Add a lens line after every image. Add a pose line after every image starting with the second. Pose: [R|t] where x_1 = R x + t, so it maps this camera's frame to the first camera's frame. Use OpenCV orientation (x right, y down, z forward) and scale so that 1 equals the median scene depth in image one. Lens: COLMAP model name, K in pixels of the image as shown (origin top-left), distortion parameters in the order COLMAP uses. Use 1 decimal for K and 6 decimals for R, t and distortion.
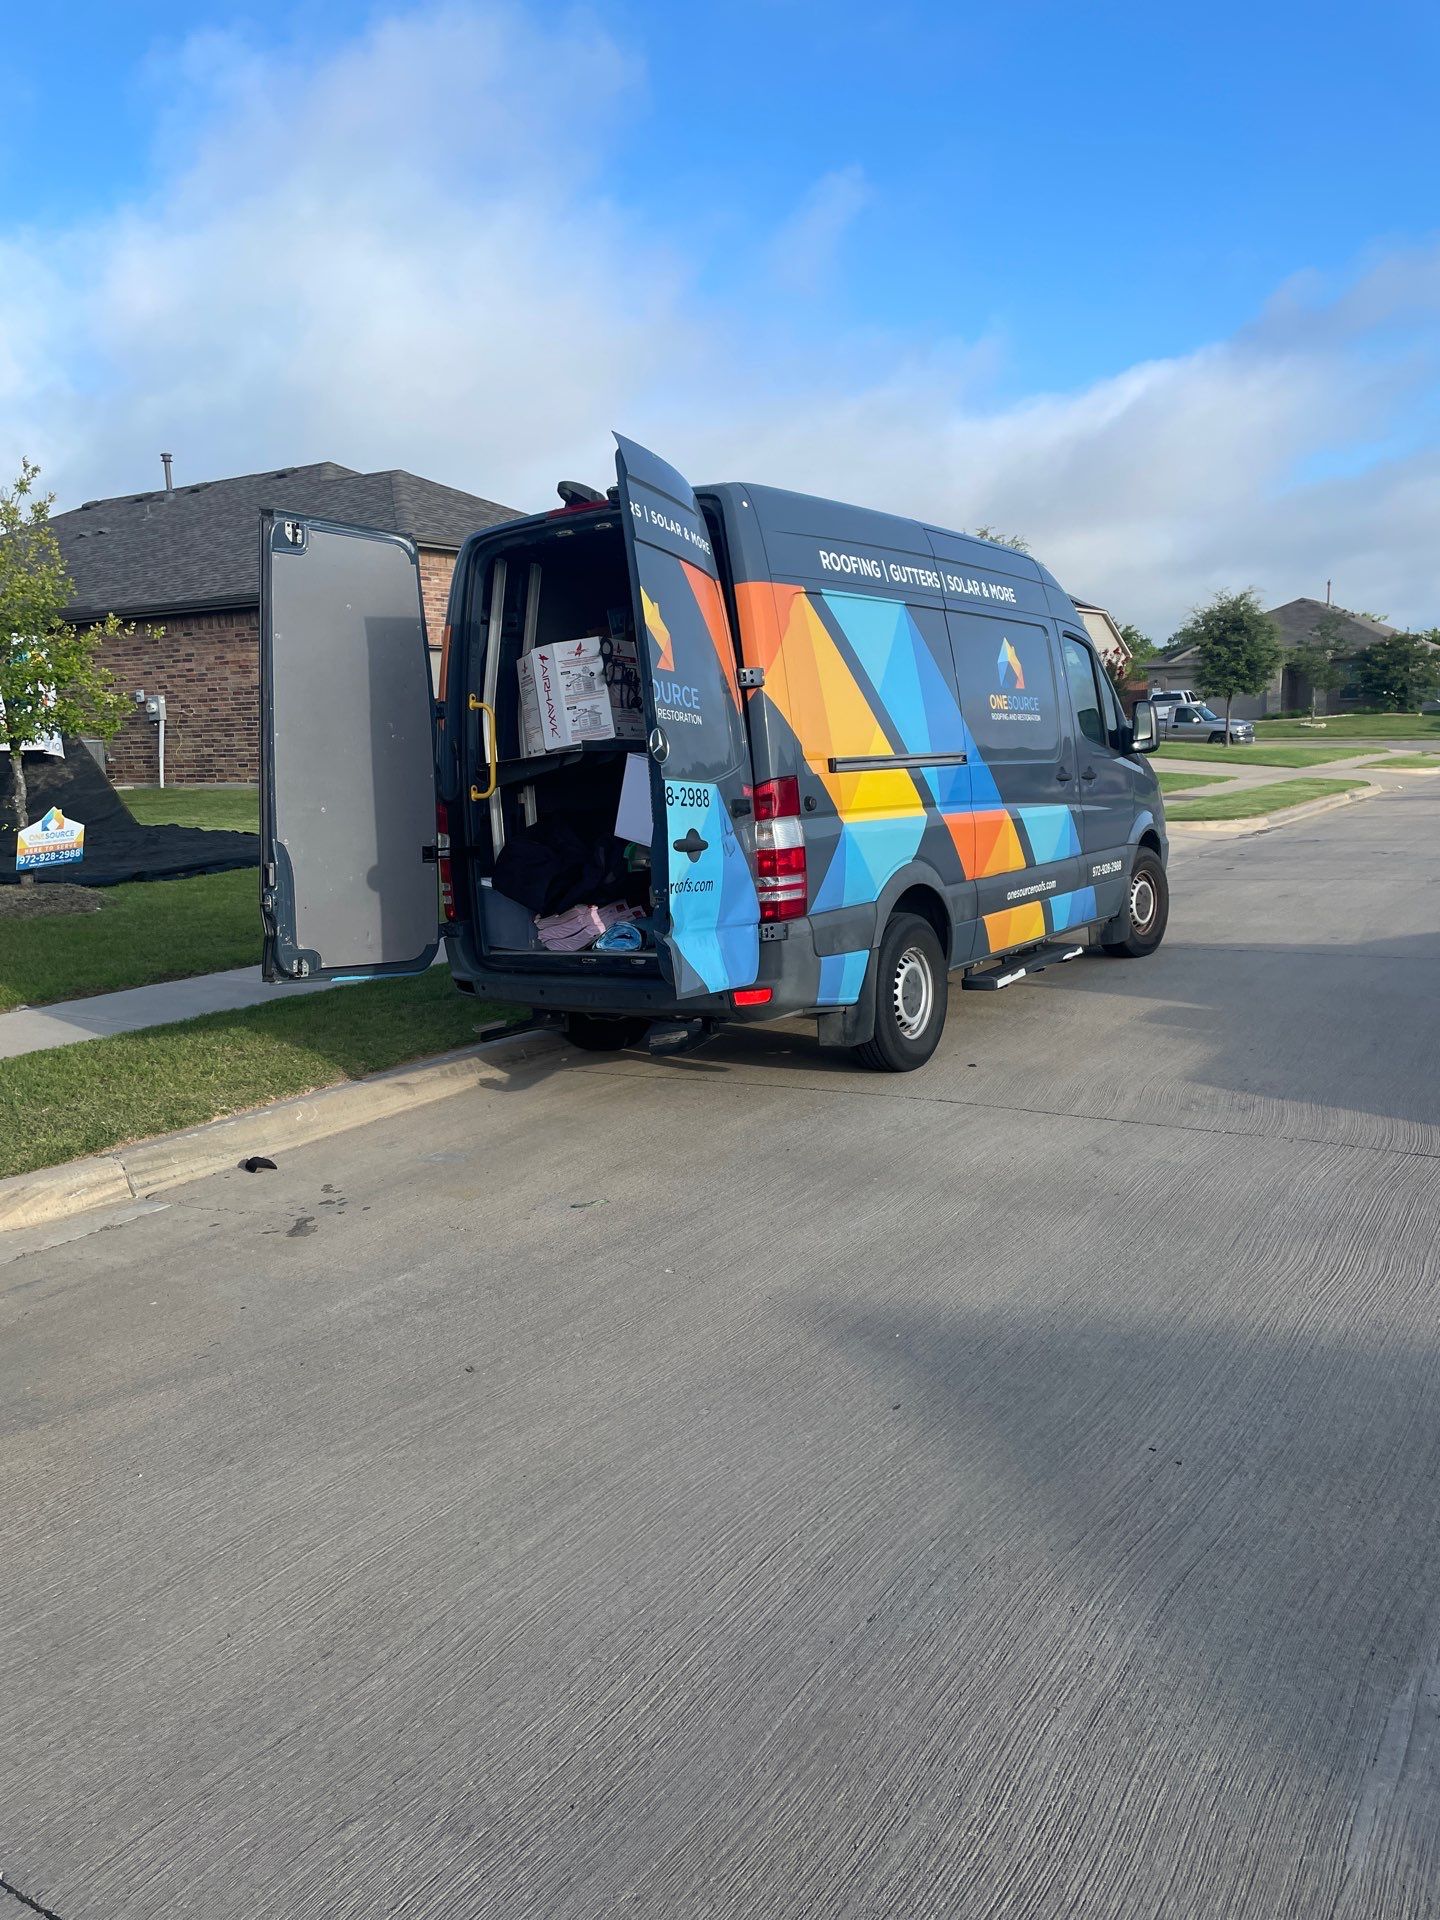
lens RADIAL K [[1352.6, 0, 720.0], [0, 1352.6, 960.0], [0, 0, 1]] dist [-0.007281, 0.034161]
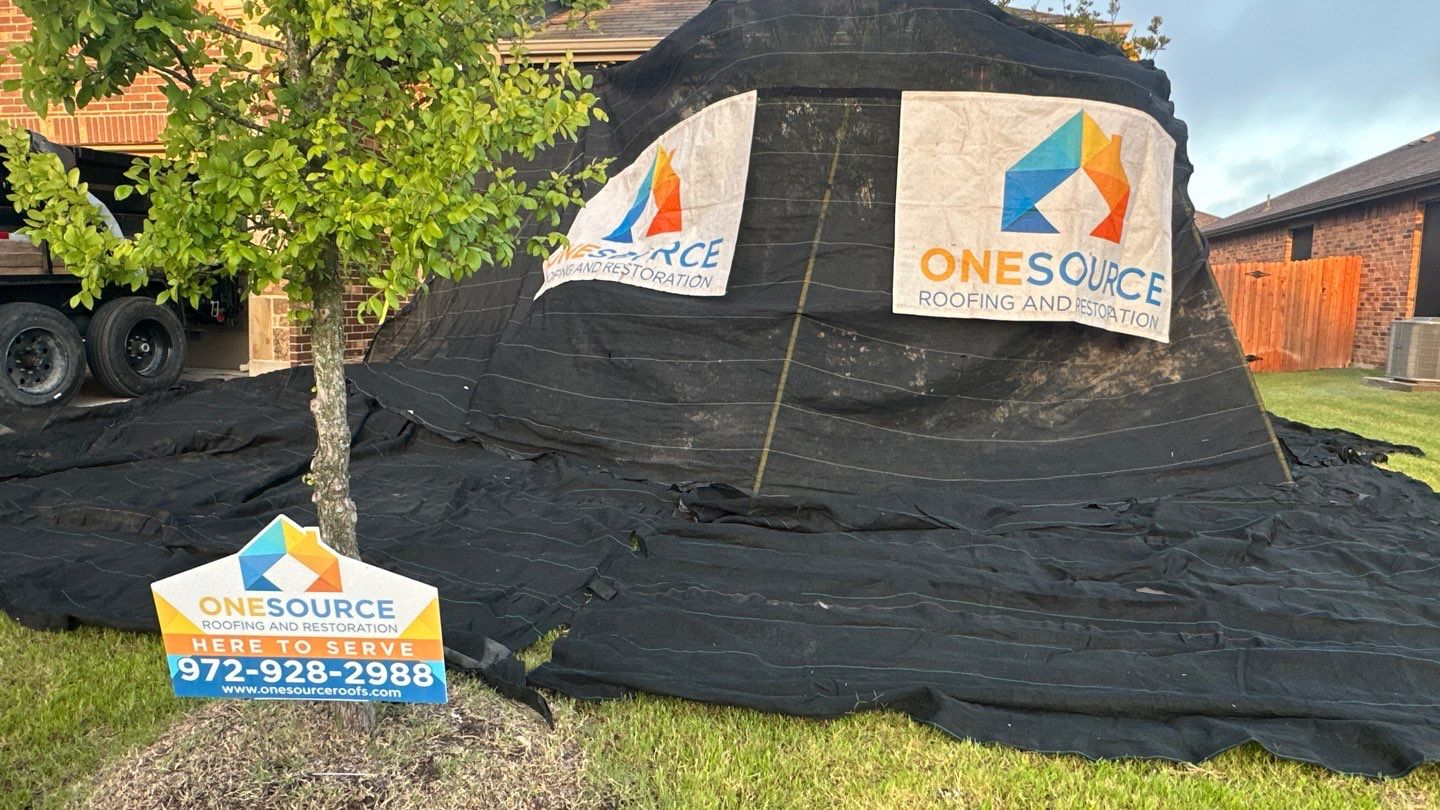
lens RADIAL K [[931.7, 0, 720.0], [0, 931.7, 405.0], [0, 0, 1]] dist [0.002378, 0.000575]
pose [[0.347857, 0.136305, -0.927586, -0.128196], [-0.198738, 0.977612, 0.069127, -0.073944], [0.916242, 0.160300, 0.367158, 0.449049]]
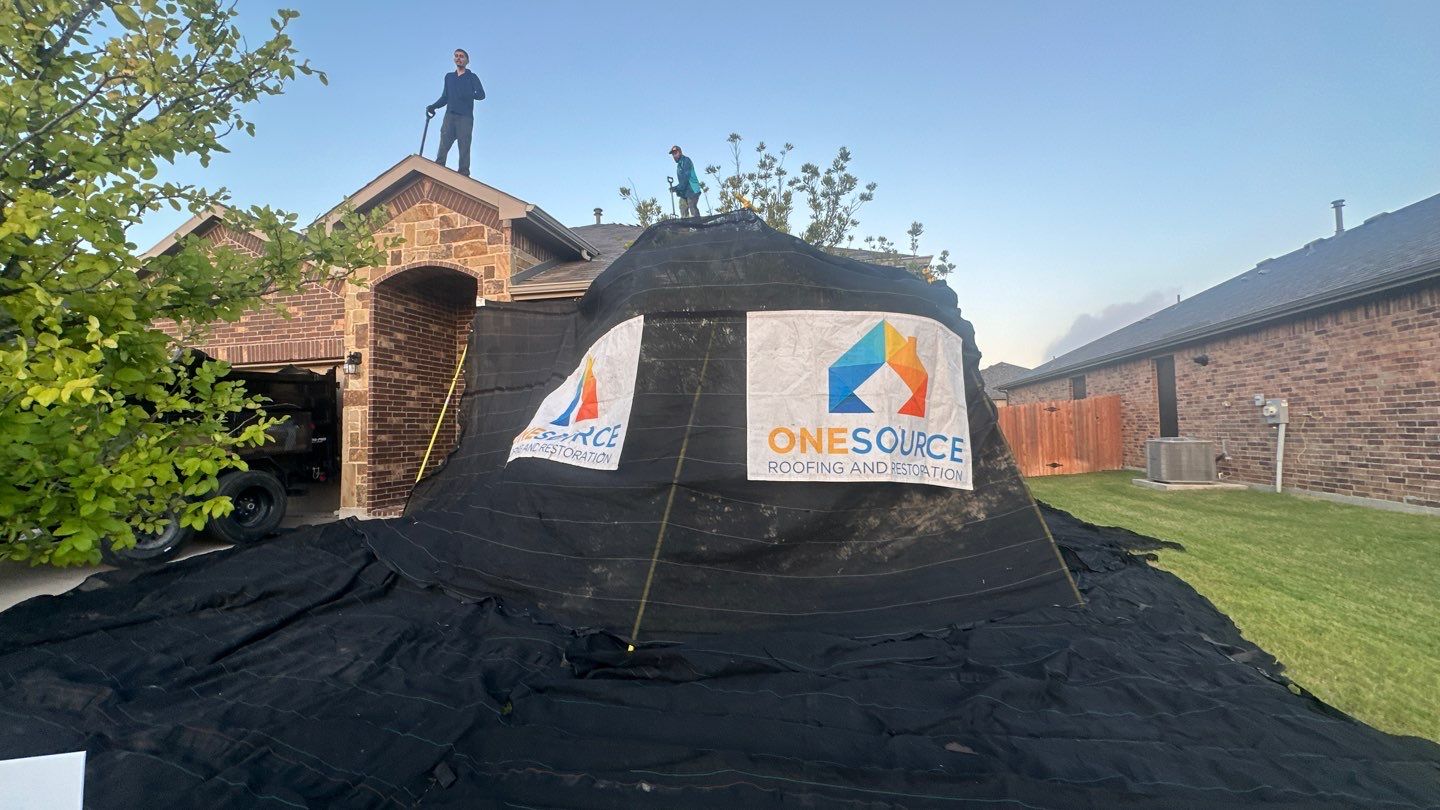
lens RADIAL K [[579.1, 0, 720.0], [0, 579.1, 405.0], [0, 0, 1]] dist [0.001925, 0.000084]
pose [[0.338016, -0.021422, -0.940897, -0.158944], [-0.159184, 0.984035, -0.079591, -0.094357], [0.927581, 0.176678, 0.329209, 0.493281]]
